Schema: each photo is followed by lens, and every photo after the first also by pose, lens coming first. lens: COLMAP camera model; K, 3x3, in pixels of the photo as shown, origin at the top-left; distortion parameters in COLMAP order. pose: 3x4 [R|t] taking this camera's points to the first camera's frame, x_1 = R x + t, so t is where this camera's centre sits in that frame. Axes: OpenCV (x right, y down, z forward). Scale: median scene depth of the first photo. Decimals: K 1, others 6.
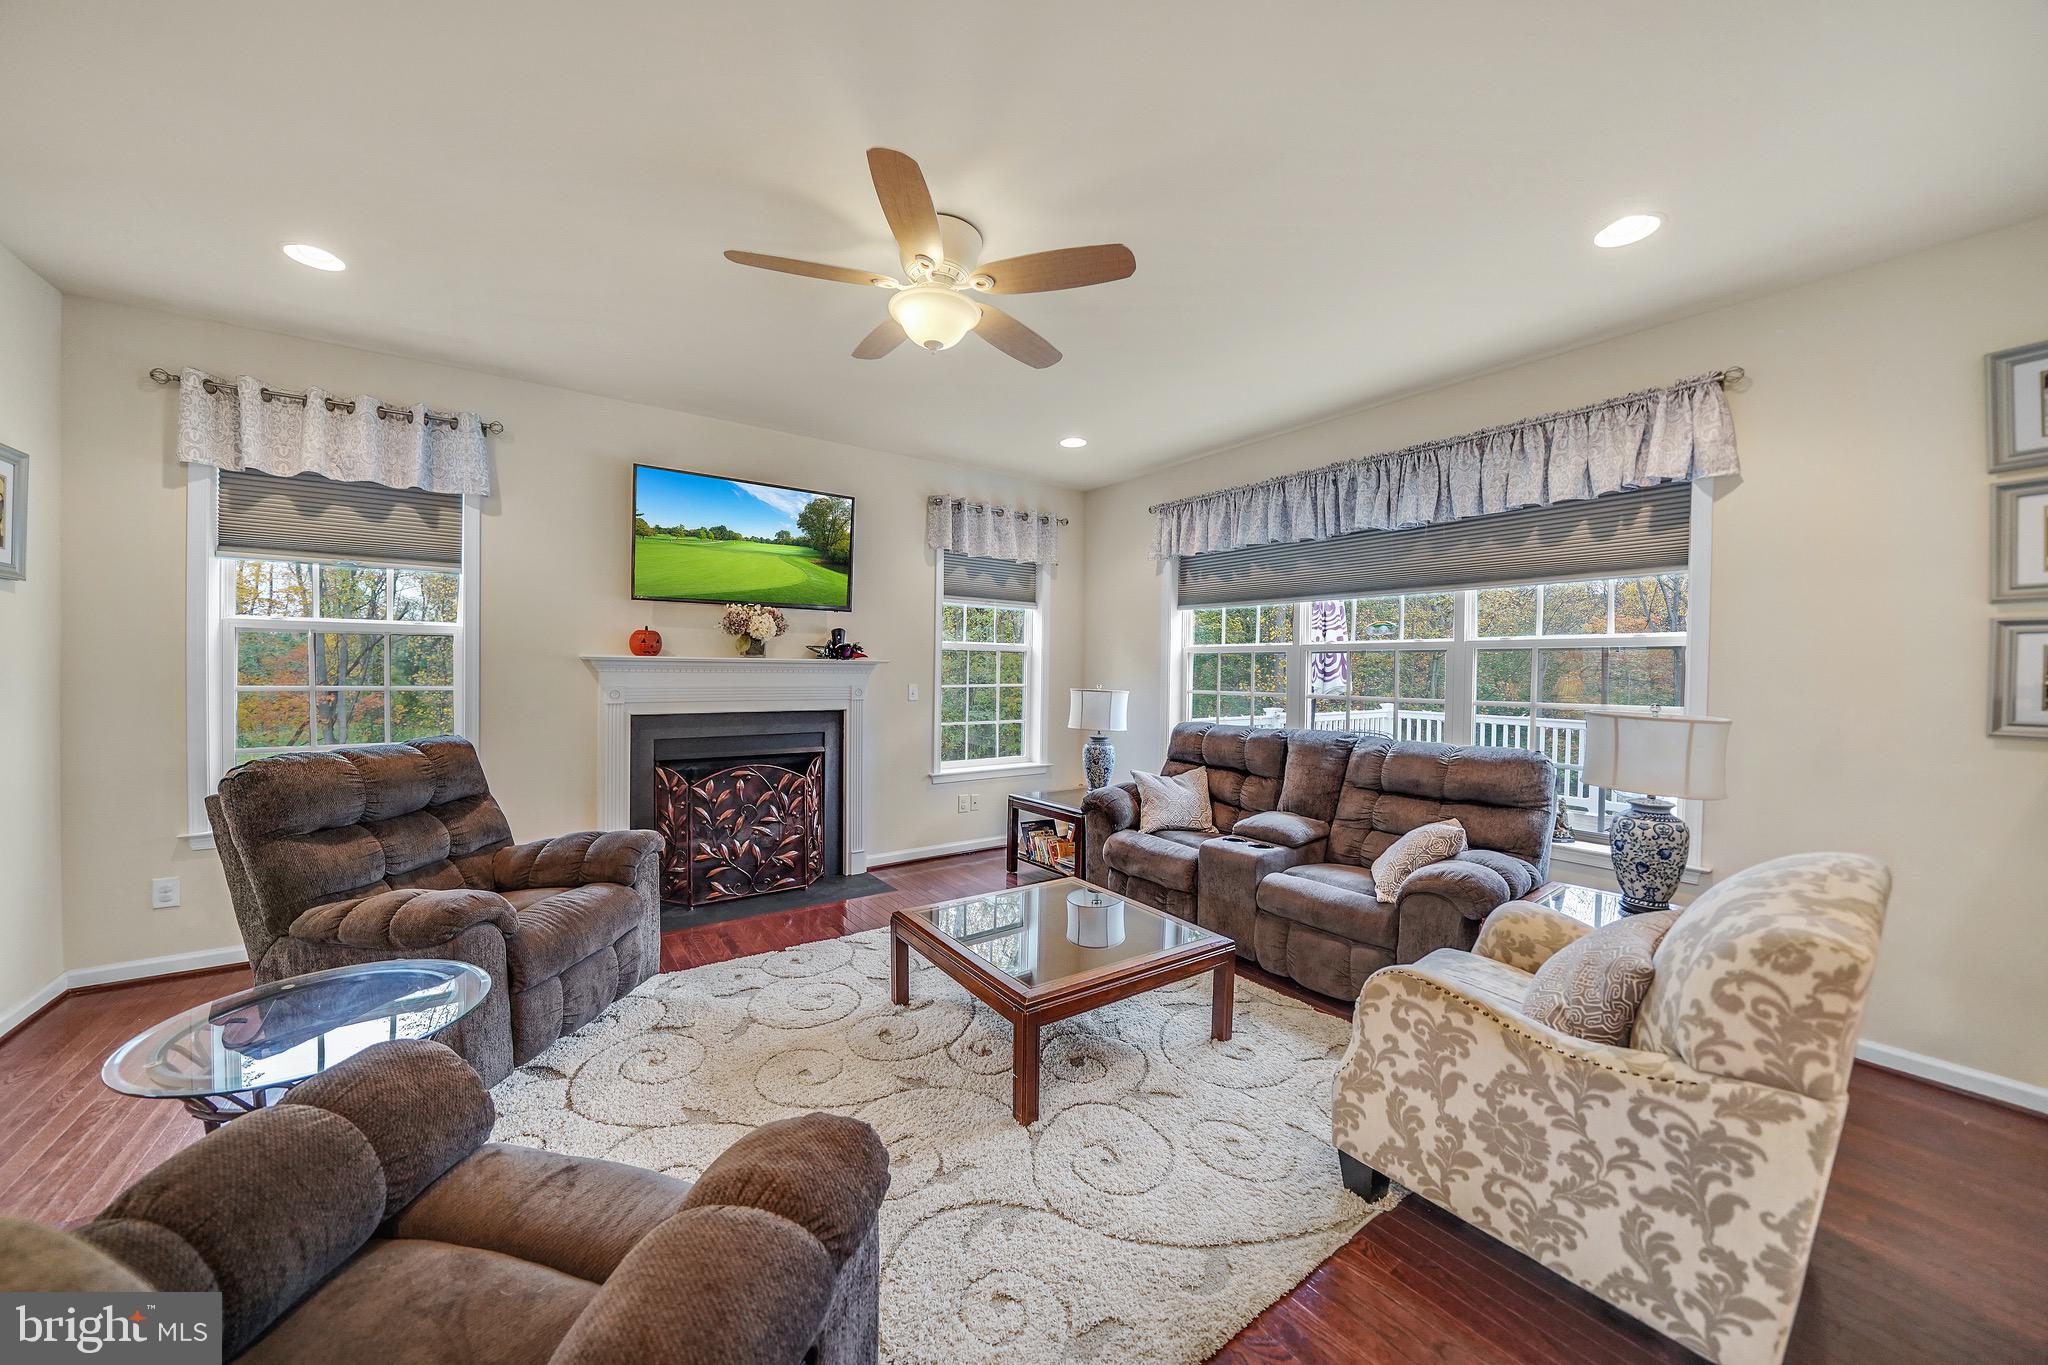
lens RADIAL K [[708.4, 0, 1014.4], [0, 708.4, 677.5], [0, 0, 1]] dist [-0.021395, 0.000358]
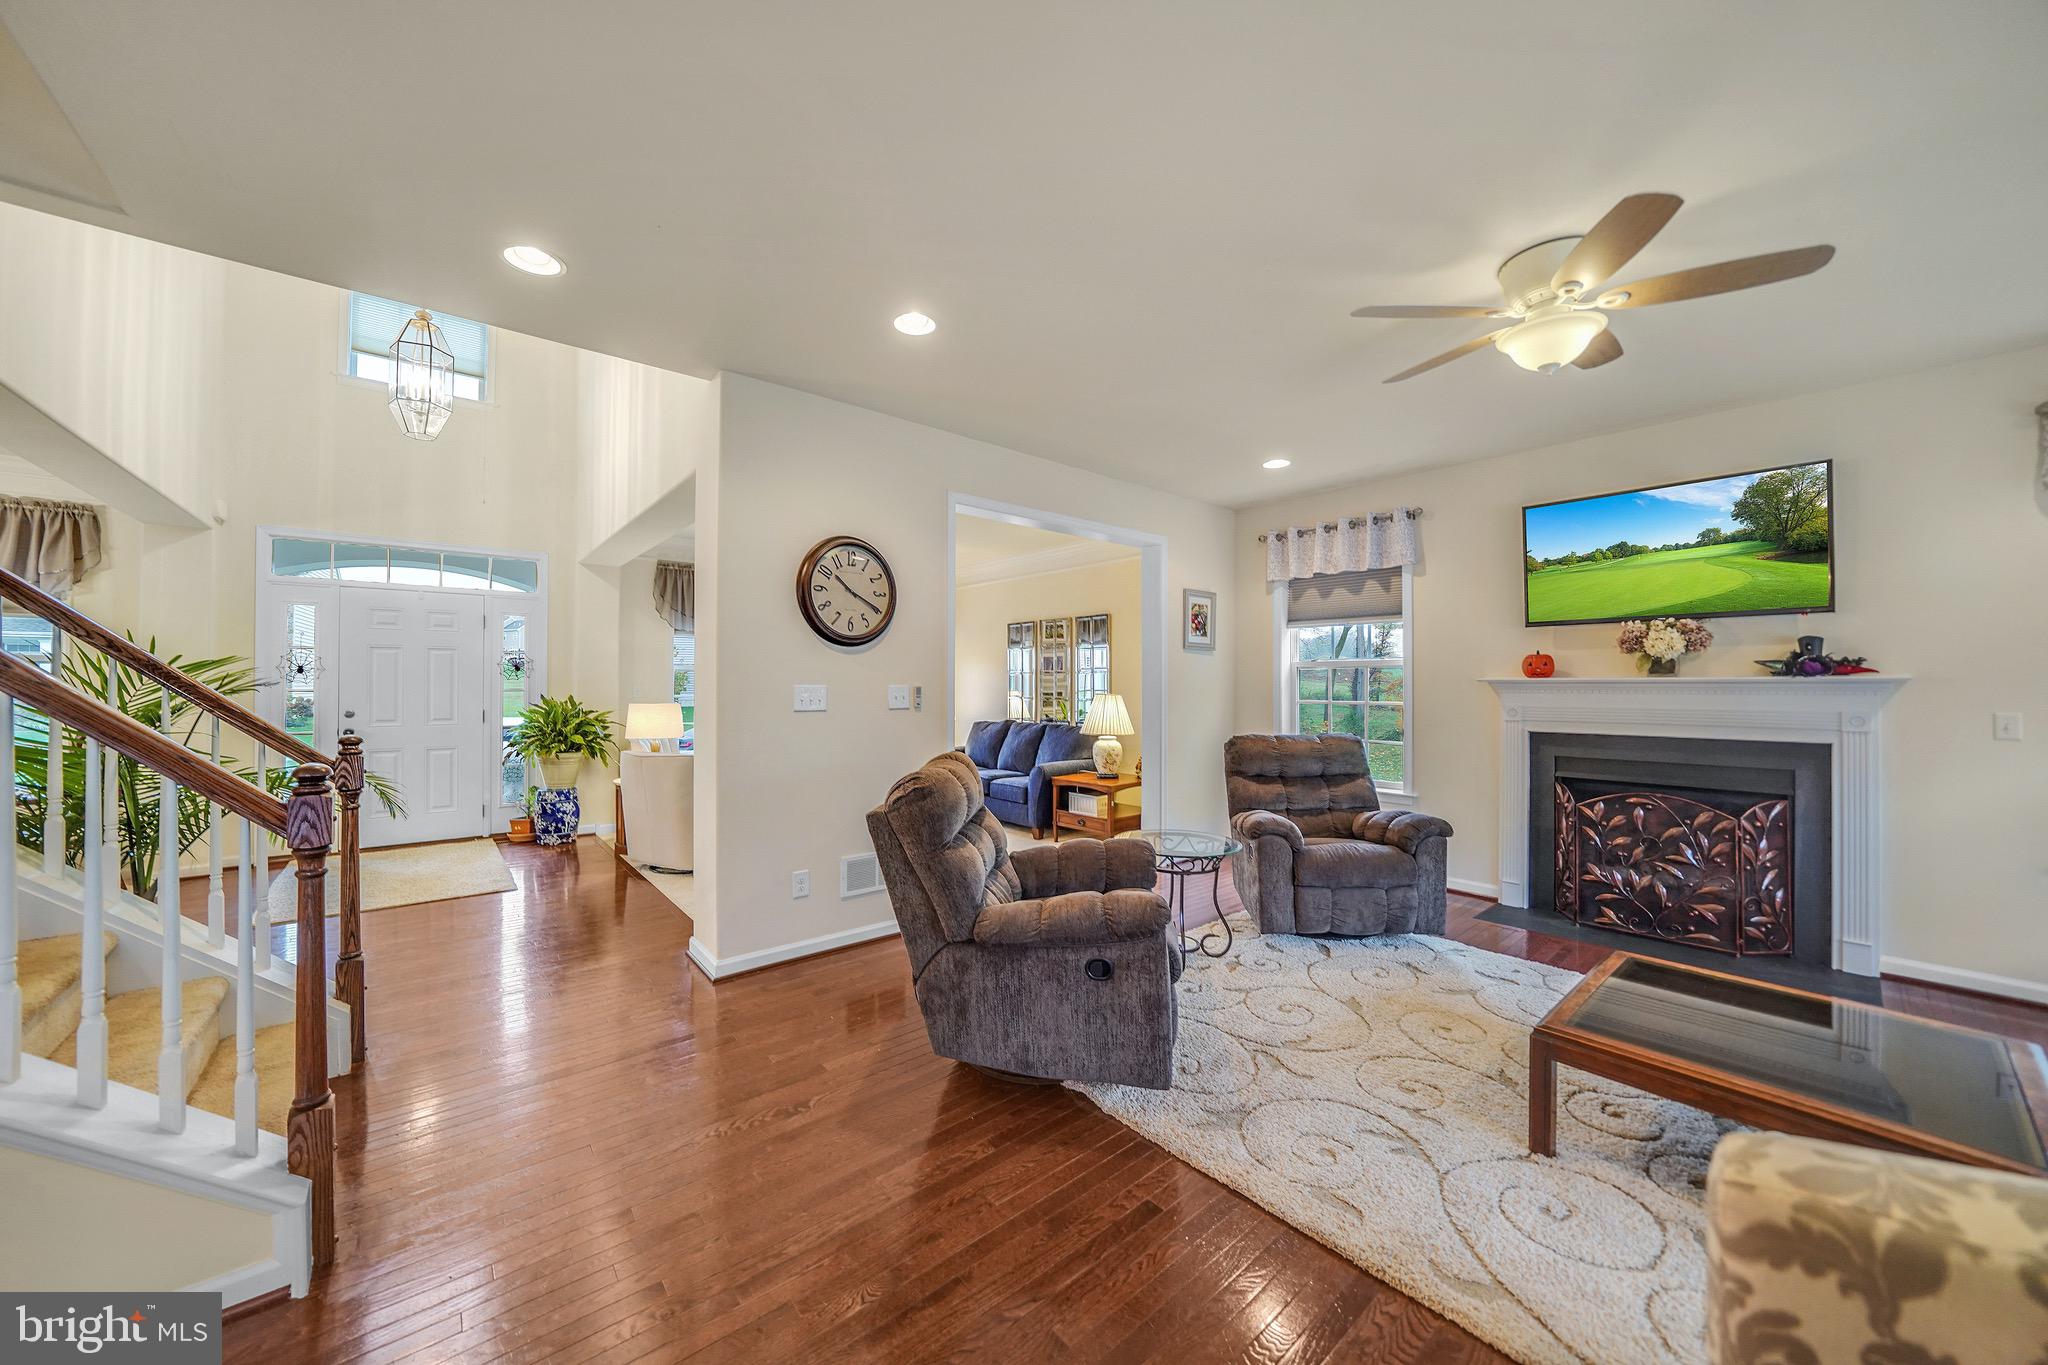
lens RADIAL K [[708.4, 0, 1016.9], [0, 708.4, 680.3], [0, 0, 1]] dist [-0.021395, 0.000358]
pose [[0.091749, -0.015141, -0.995667, 0.462945], [-0.011624, 0.999800, -0.016275, -0.000293], [0.995714, 0.013067, 0.091554, 0.090907]]
